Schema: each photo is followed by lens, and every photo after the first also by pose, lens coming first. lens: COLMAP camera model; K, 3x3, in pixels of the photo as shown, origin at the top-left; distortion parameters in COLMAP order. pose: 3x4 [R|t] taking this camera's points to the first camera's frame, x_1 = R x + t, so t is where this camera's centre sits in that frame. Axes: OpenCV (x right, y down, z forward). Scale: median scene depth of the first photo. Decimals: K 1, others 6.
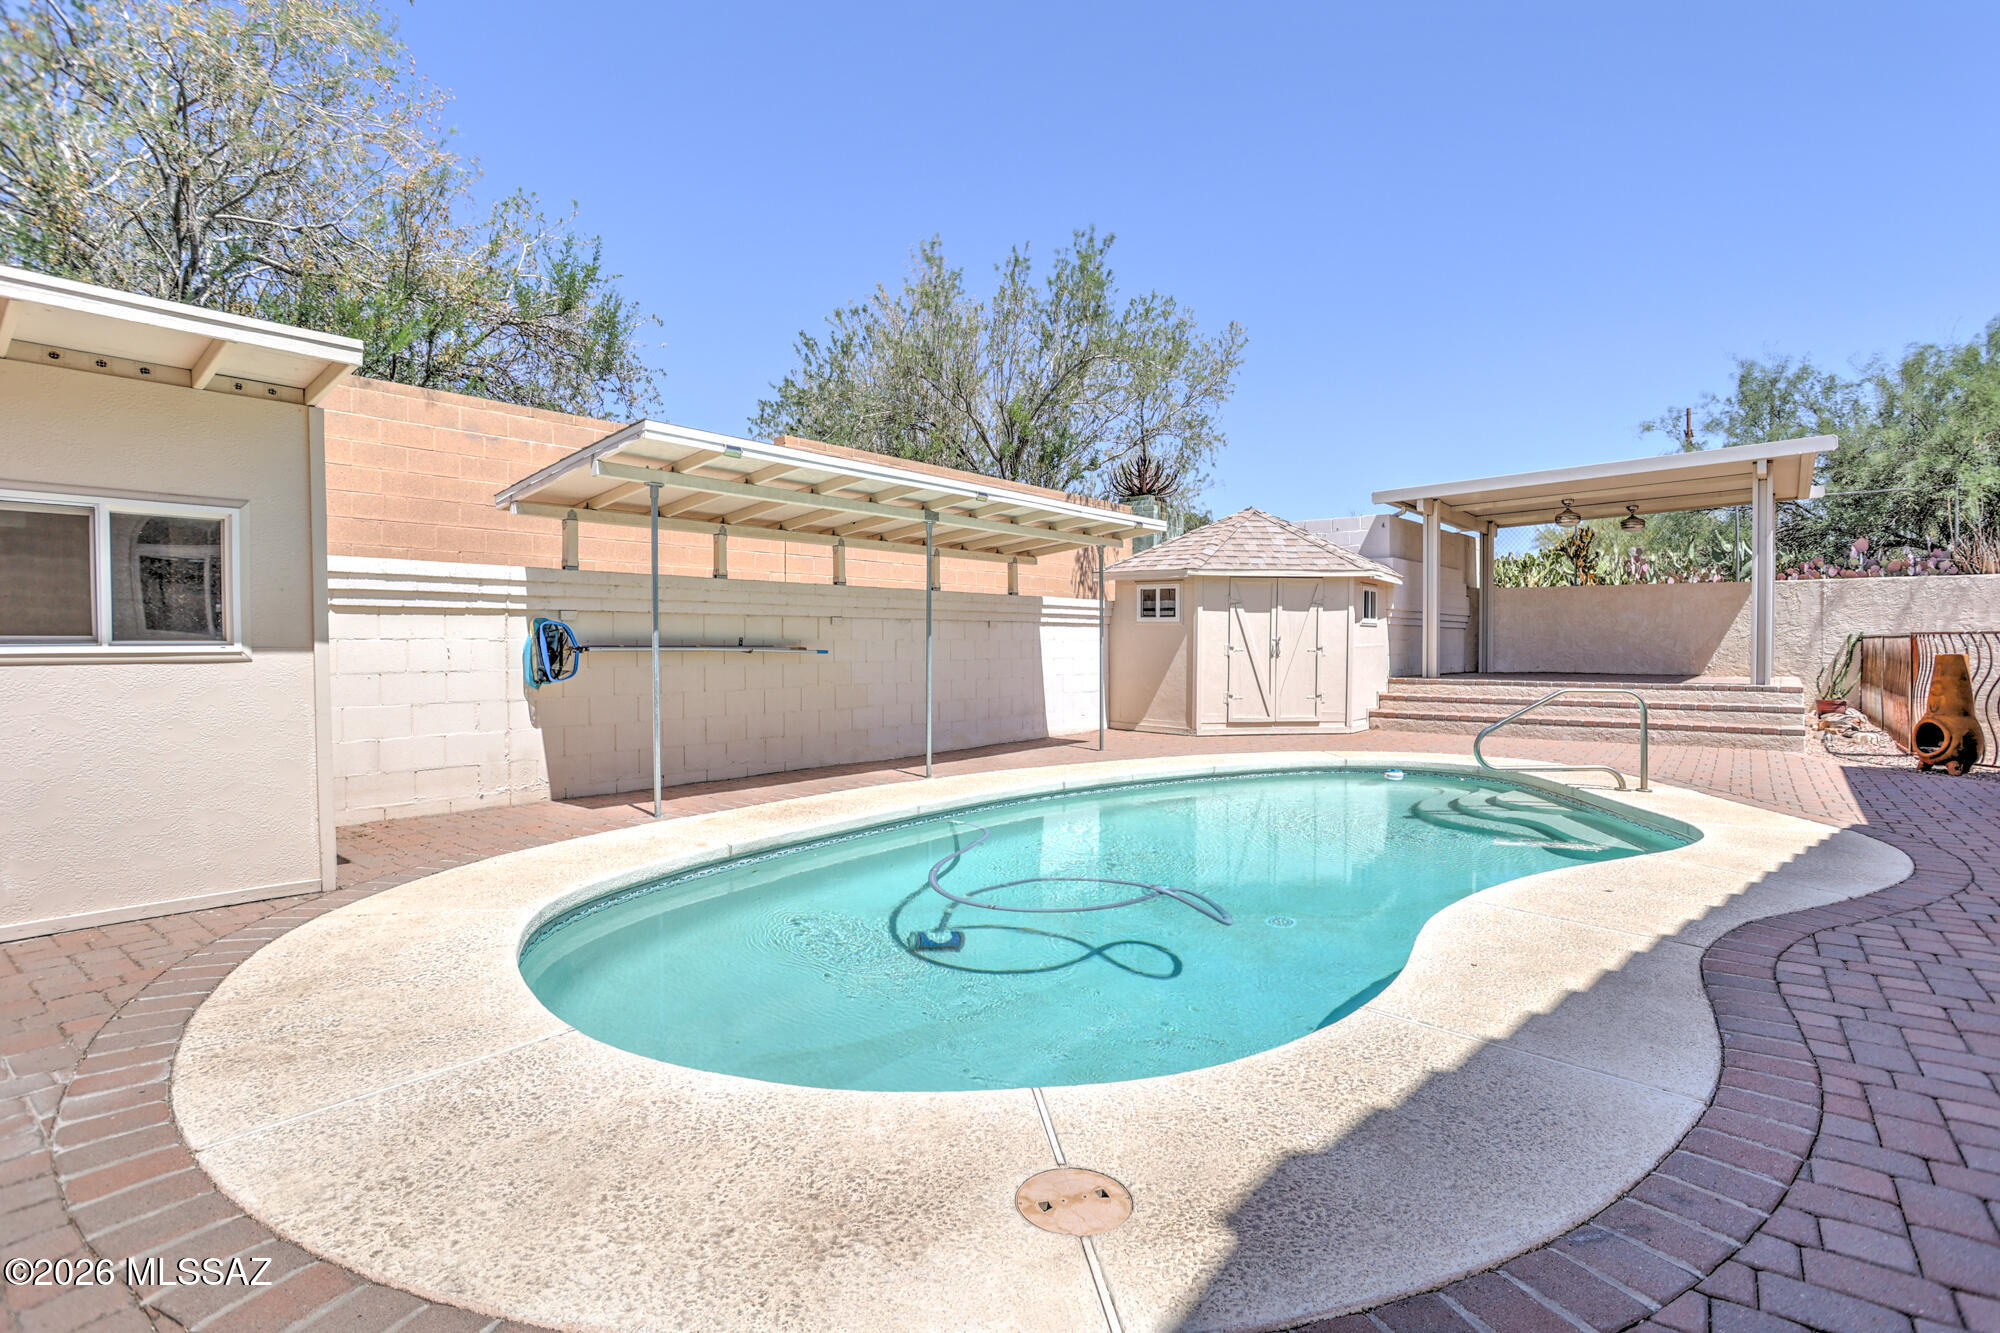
lens RADIAL K [[963.6, 0, 1054.8], [0, 963.6, 667.2], [0, 0, 1]] dist [-0.060945, 0.018526]
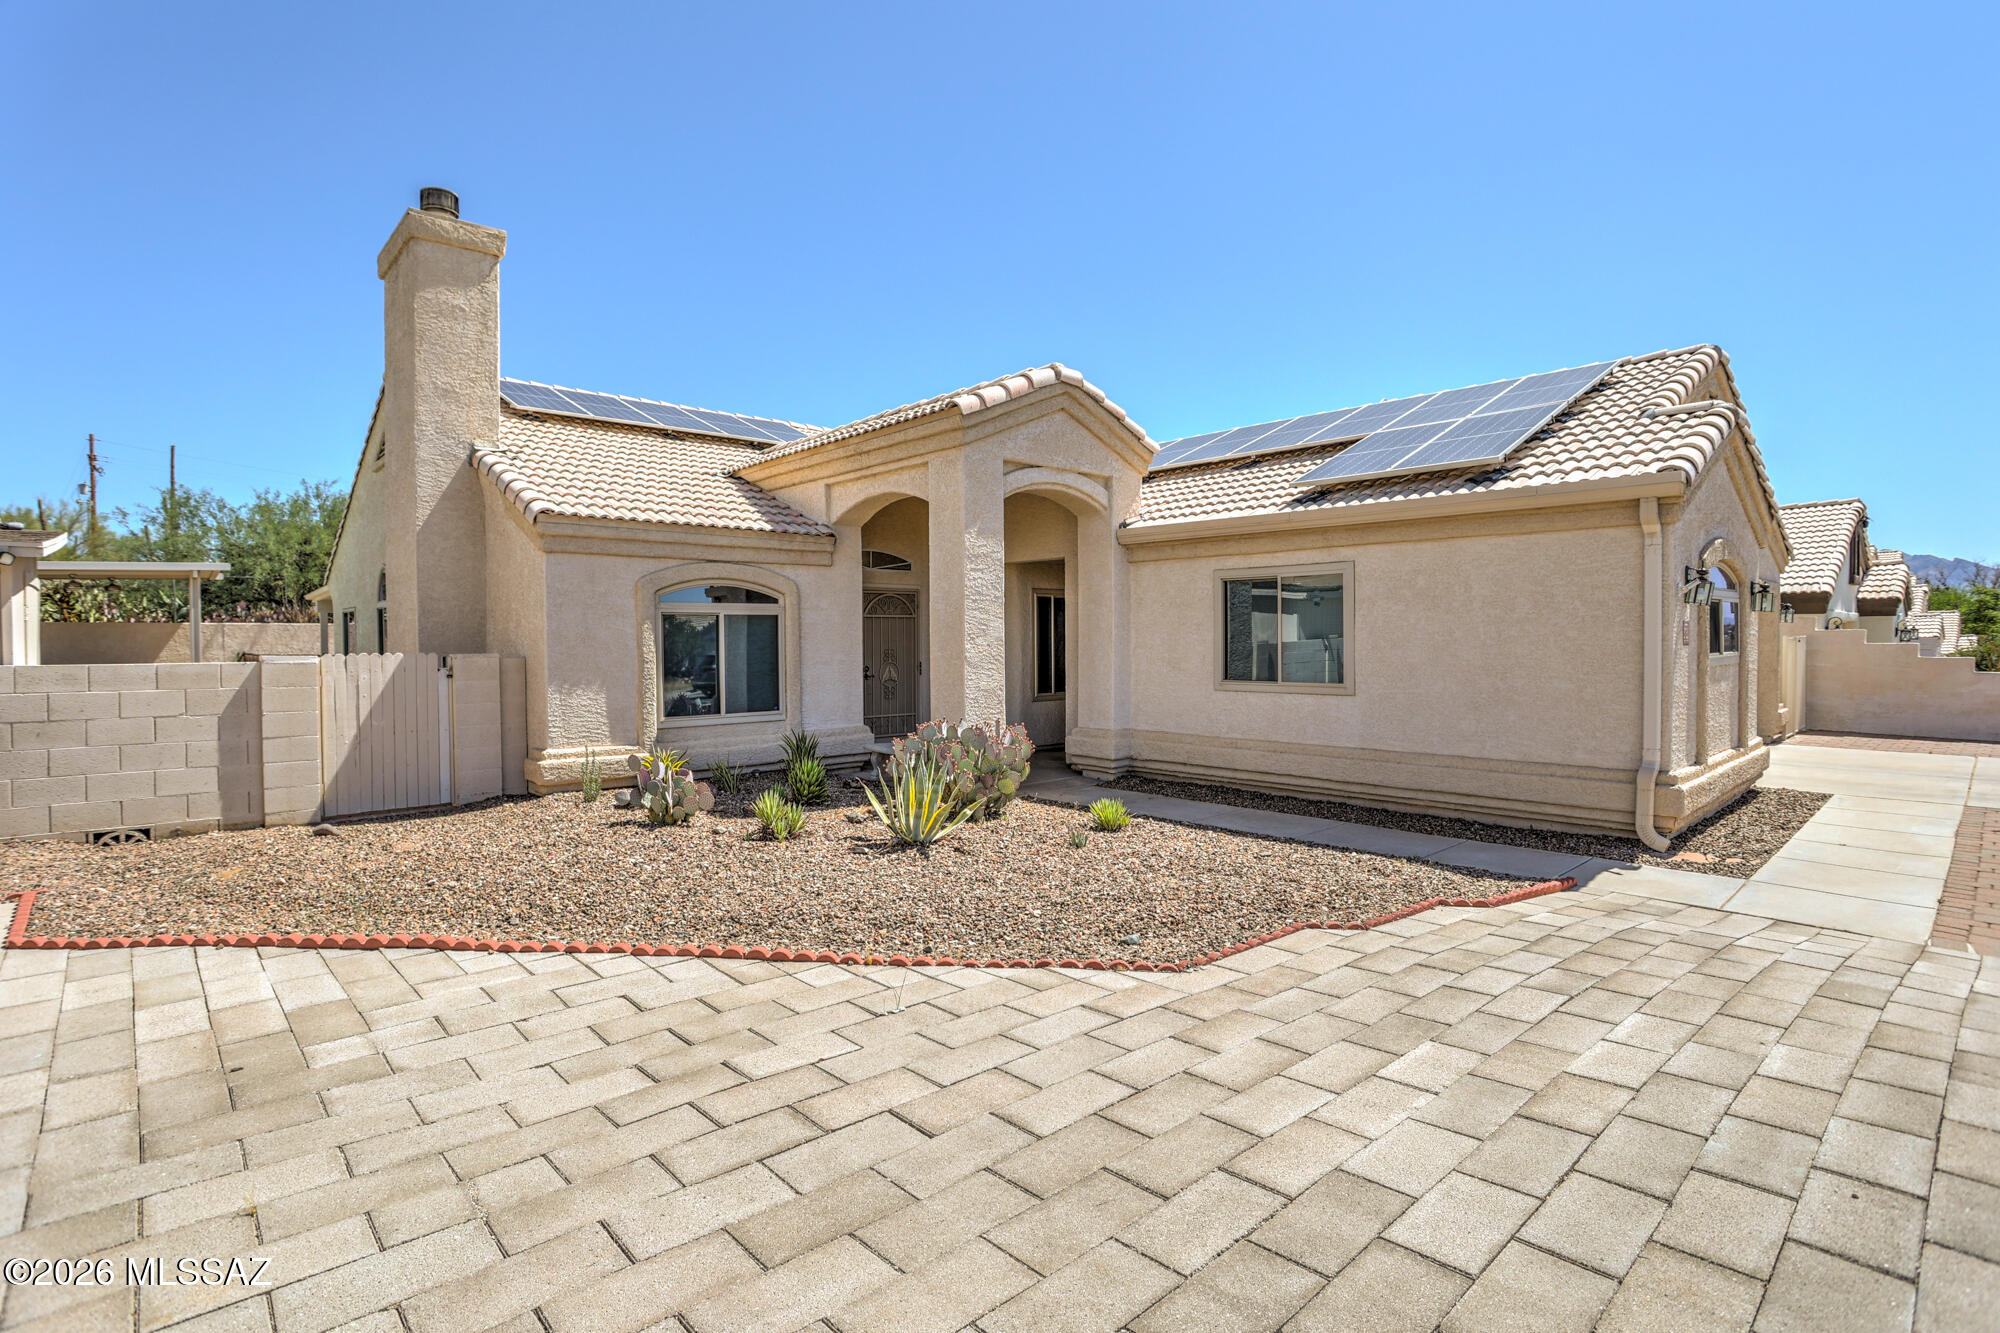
lens RADIAL K [[963.6, 0, 995.3], [0, 963.6, 667.7], [0, 0, 1]] dist [-0.060945, 0.018526]
pose [[0.160521, -0.005479, 0.987017, -1.343200], [0.028824, 0.999584, 0.000861, 0.063969], [-0.986611, 0.028312, 0.160612, -1.429872]]
